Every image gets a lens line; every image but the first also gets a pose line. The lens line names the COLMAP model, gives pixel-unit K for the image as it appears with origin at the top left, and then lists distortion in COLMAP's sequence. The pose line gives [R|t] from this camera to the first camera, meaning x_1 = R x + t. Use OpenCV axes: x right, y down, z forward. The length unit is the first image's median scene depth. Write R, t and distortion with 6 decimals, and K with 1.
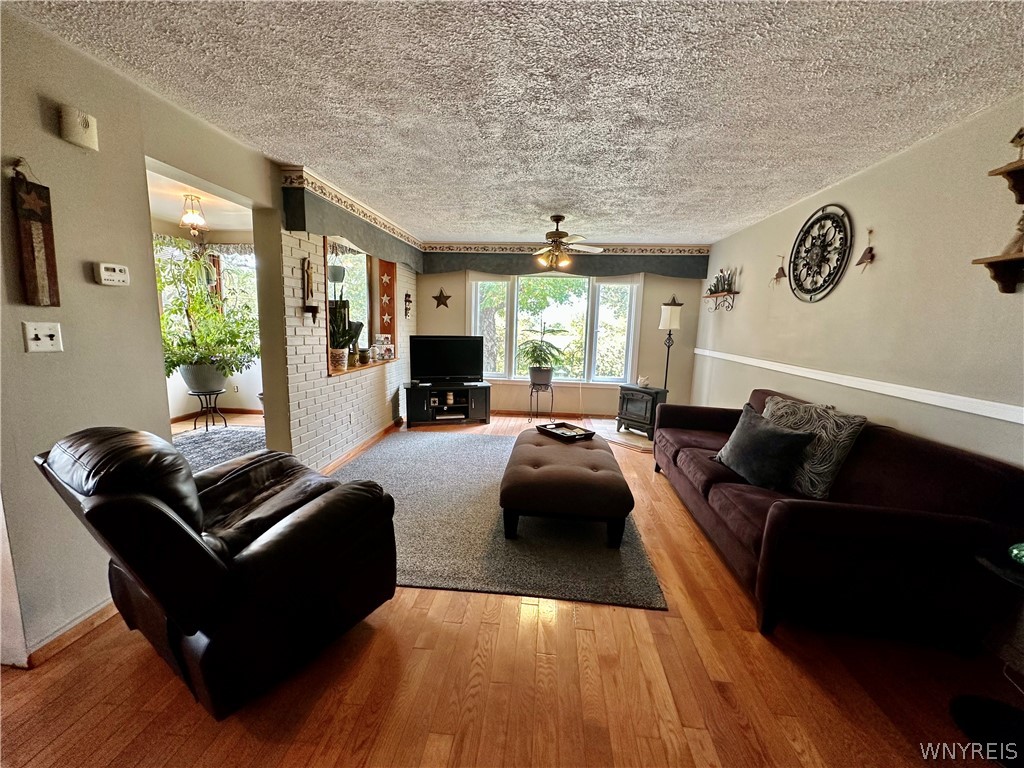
lens RADIAL K [[407.2, 0, 510.0], [0, 407.2, 382.8], [0, 0, 1]] dist [0.000179, 0.000147]
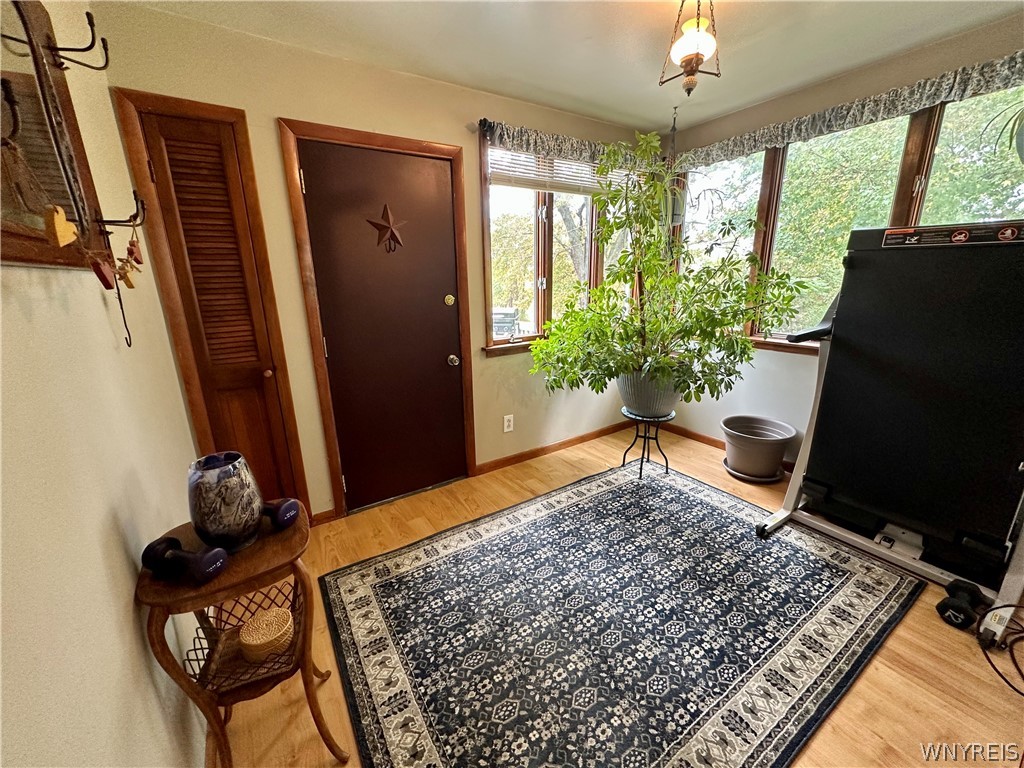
lens RADIAL K [[407.2, 0, 510.5], [0, 407.2, 383.3], [0, 0, 1]] dist [0.000179, 0.000147]
pose [[0.622360, 0.165016, -0.765139, -0.459005], [-0.075613, 0.985628, 0.151065, -0.102169], [0.779071, -0.036162, 0.625892, 0.517094]]
